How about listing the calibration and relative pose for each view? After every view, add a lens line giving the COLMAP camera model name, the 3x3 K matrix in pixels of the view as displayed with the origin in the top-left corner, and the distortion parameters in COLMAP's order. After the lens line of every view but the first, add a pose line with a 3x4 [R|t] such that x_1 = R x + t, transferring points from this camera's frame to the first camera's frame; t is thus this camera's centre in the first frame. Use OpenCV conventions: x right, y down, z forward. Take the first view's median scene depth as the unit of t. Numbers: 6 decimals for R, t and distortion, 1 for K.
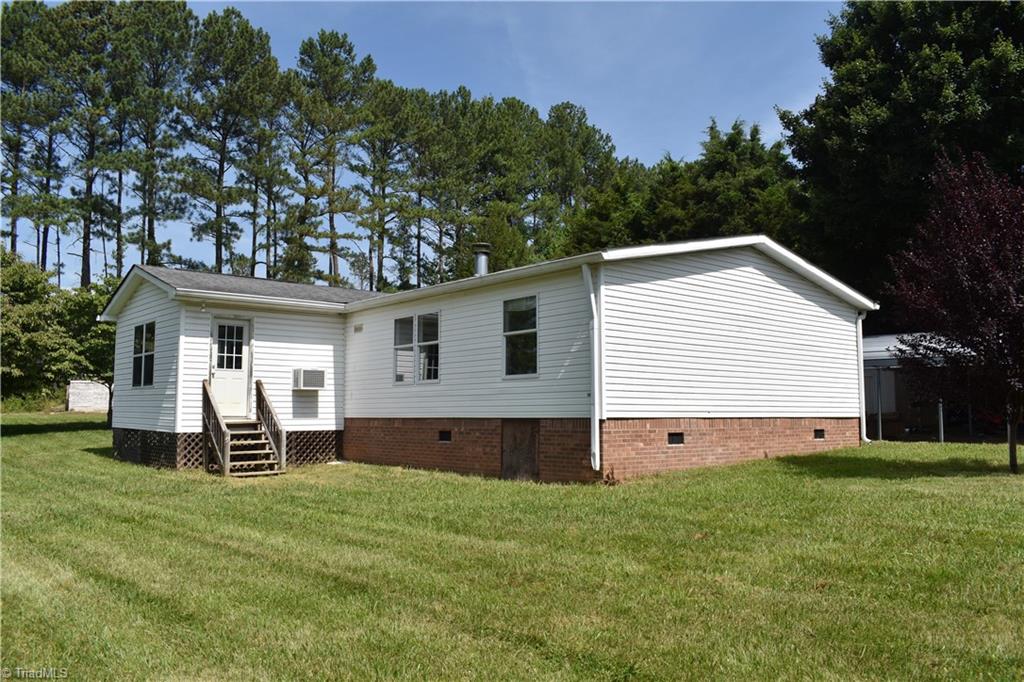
lens RADIAL K [[826.6, 0, 510.6], [0, 826.6, 329.2], [0, 0, 1]] dist [-0.109498, 0.055551]
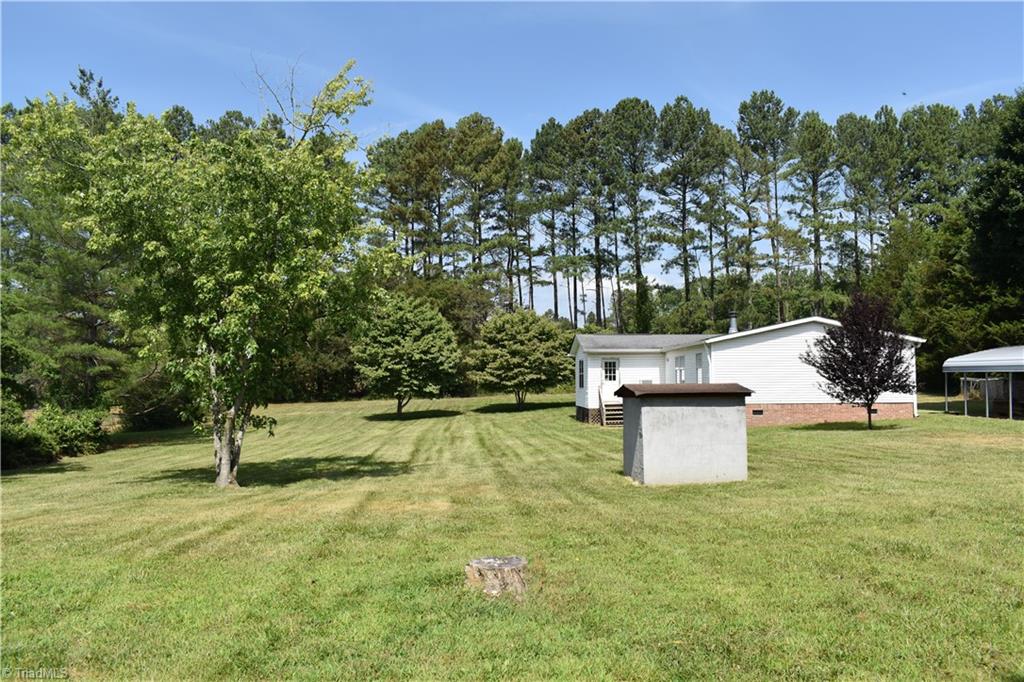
lens RADIAL K [[826.6, 0, 510.6], [0, 826.6, 329.2], [0, 0, 1]] dist [-0.109498, 0.055551]
pose [[0.790731, -0.046593, -0.610388, 0.300889], [0.069477, 0.997487, 0.013862, -0.051707], [0.608208, -0.053369, 0.791981, -0.351329]]
